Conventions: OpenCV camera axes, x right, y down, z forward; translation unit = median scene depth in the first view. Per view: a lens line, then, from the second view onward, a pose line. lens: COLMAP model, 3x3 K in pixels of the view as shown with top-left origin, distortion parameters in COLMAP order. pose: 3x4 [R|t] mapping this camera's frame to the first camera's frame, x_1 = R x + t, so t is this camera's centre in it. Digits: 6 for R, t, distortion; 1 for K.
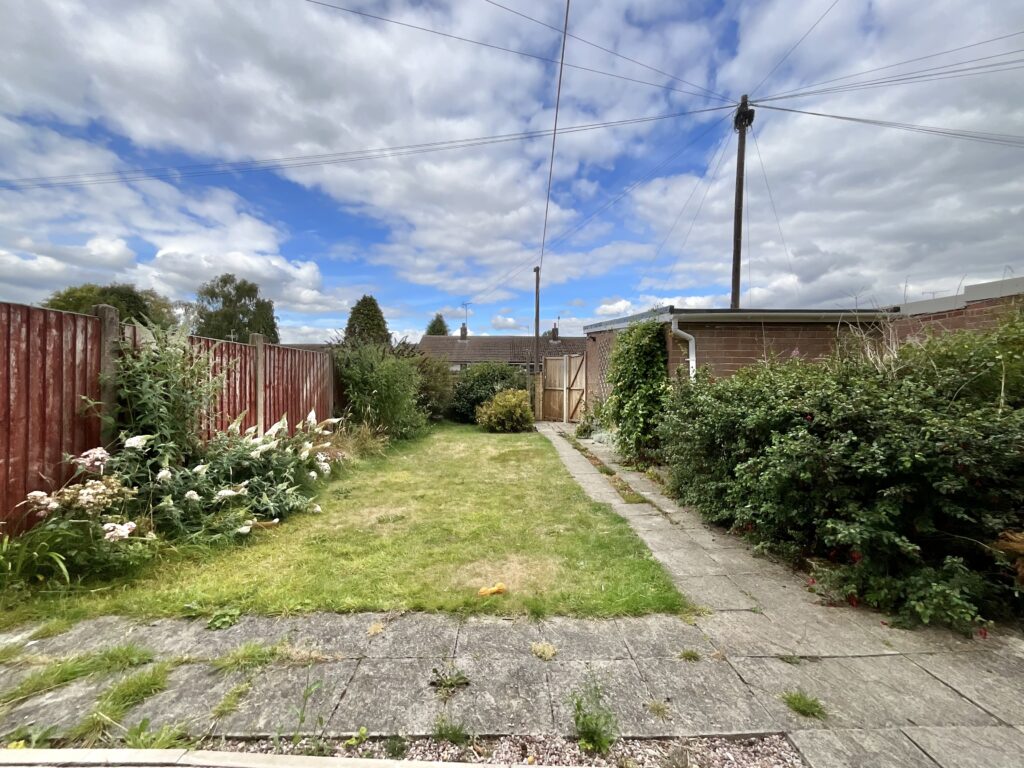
lens RADIAL K [[416.8, 0, 512.0], [0, 416.8, 384.0], [0, 0, 1]] dist [-0.000291, 0.000076]
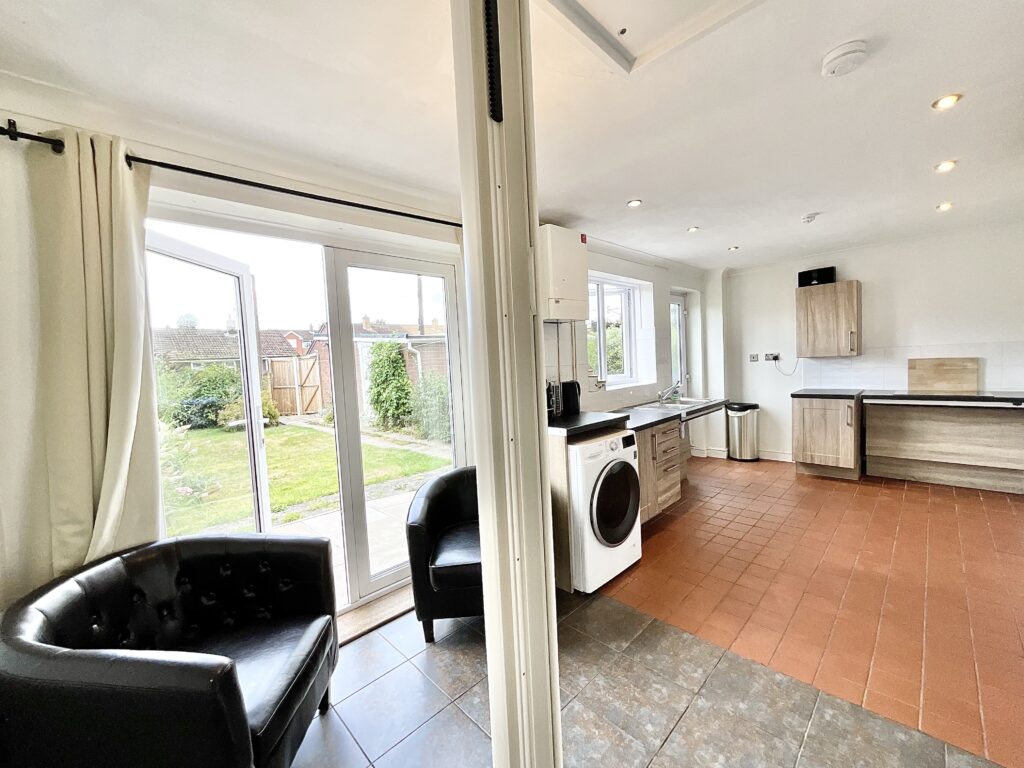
lens RADIAL K [[416.8, 0, 512.0], [0, 416.8, 384.0], [0, 0, 1]] dist [-0.000291, 0.000076]
pose [[0.726050, -0.081573, 0.682787, -0.541302], [0.059996, 0.996667, 0.055275, -0.054491], [-0.685020, 0.000832, 0.728524, -0.608797]]
